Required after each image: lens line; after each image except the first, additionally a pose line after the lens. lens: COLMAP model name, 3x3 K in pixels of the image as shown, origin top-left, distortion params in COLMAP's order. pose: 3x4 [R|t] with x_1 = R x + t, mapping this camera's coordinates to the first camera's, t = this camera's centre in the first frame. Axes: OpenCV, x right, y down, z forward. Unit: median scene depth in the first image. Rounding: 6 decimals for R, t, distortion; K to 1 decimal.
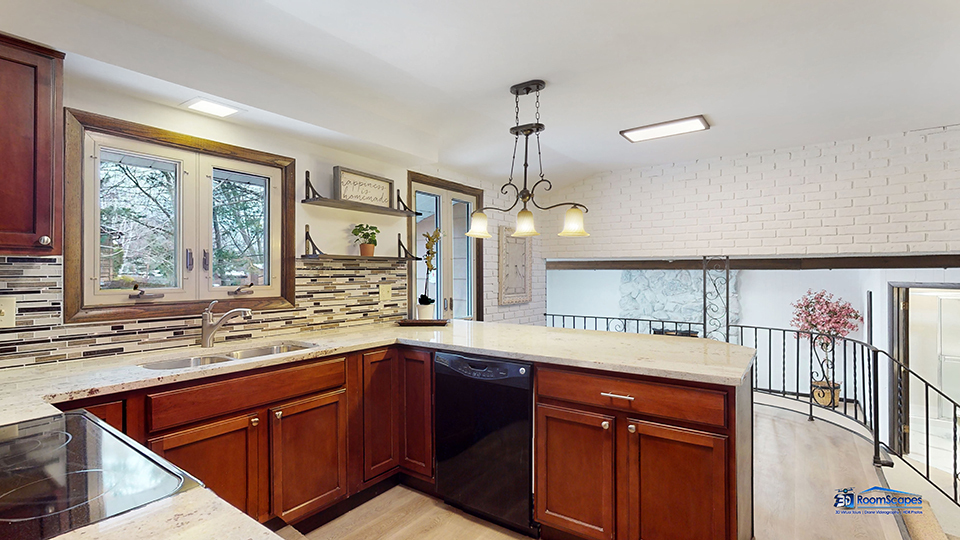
lens RADIAL K [[450.7, 0, 480.0], [0, 450.7, 270.0], [0, 0, 1]] dist [0.001713, -0.000389]
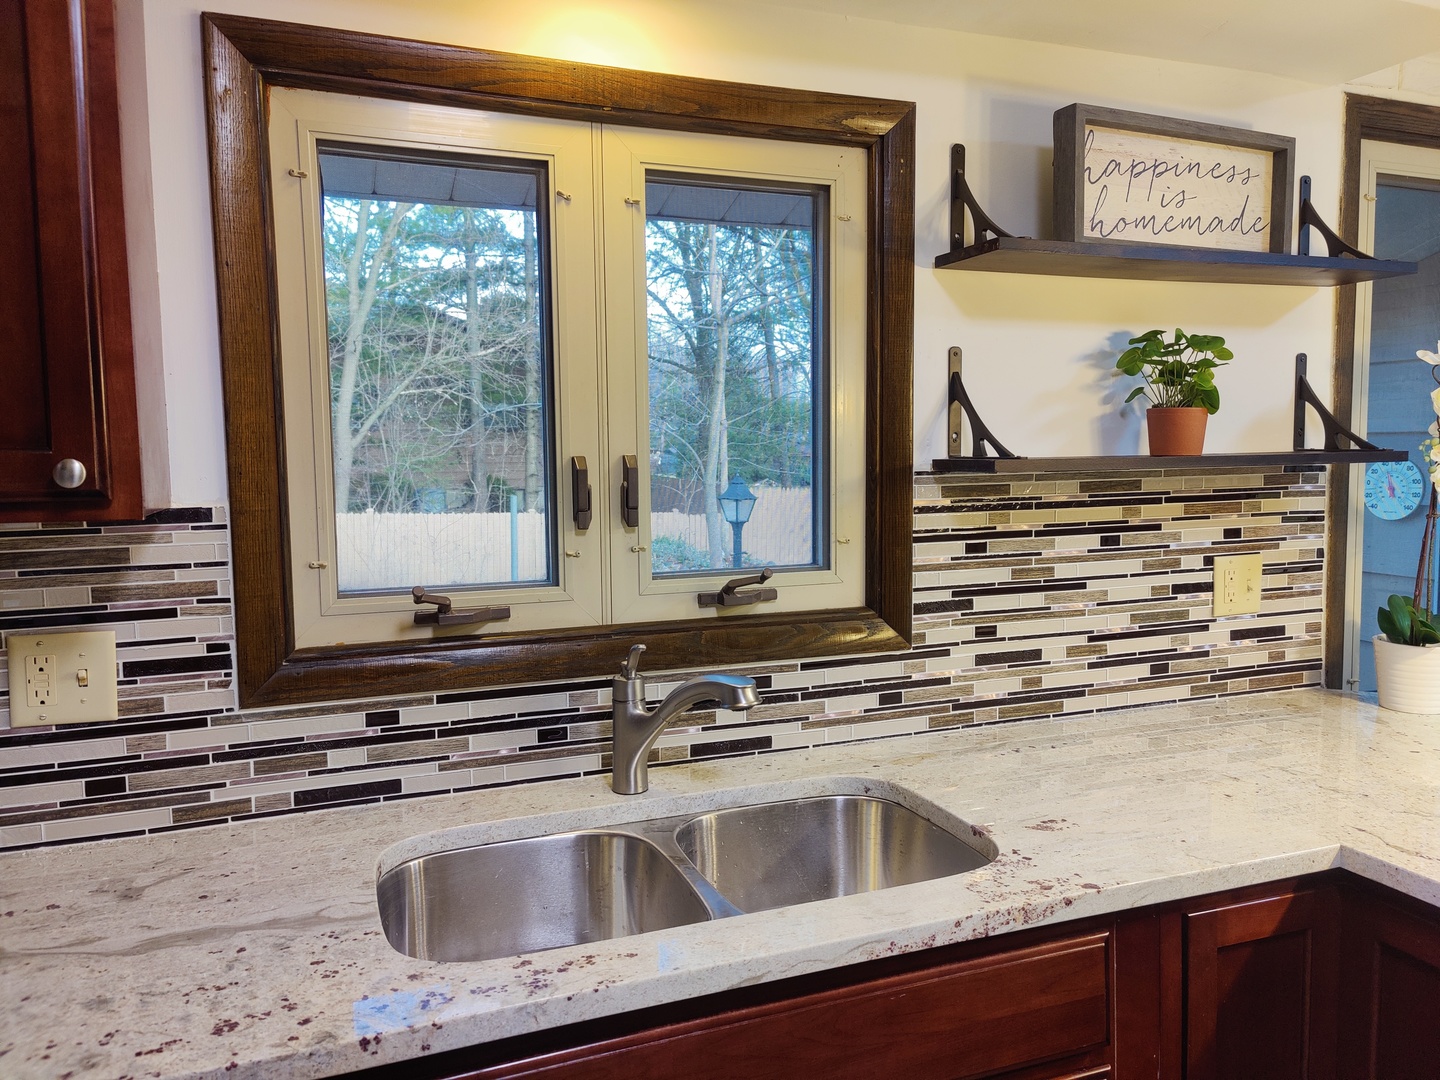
lens RADIAL K [[1067.0, 0, 720.0], [0, 1067.0, 540.0], [0, 0, 1]] dist [0.029068, 0.000552]
pose [[0.834562, 0.039814, -0.549474, -0.139163], [0.013814, 0.995559, 0.093117, -0.045934], [0.550741, -0.085302, 0.830306, 0.368036]]
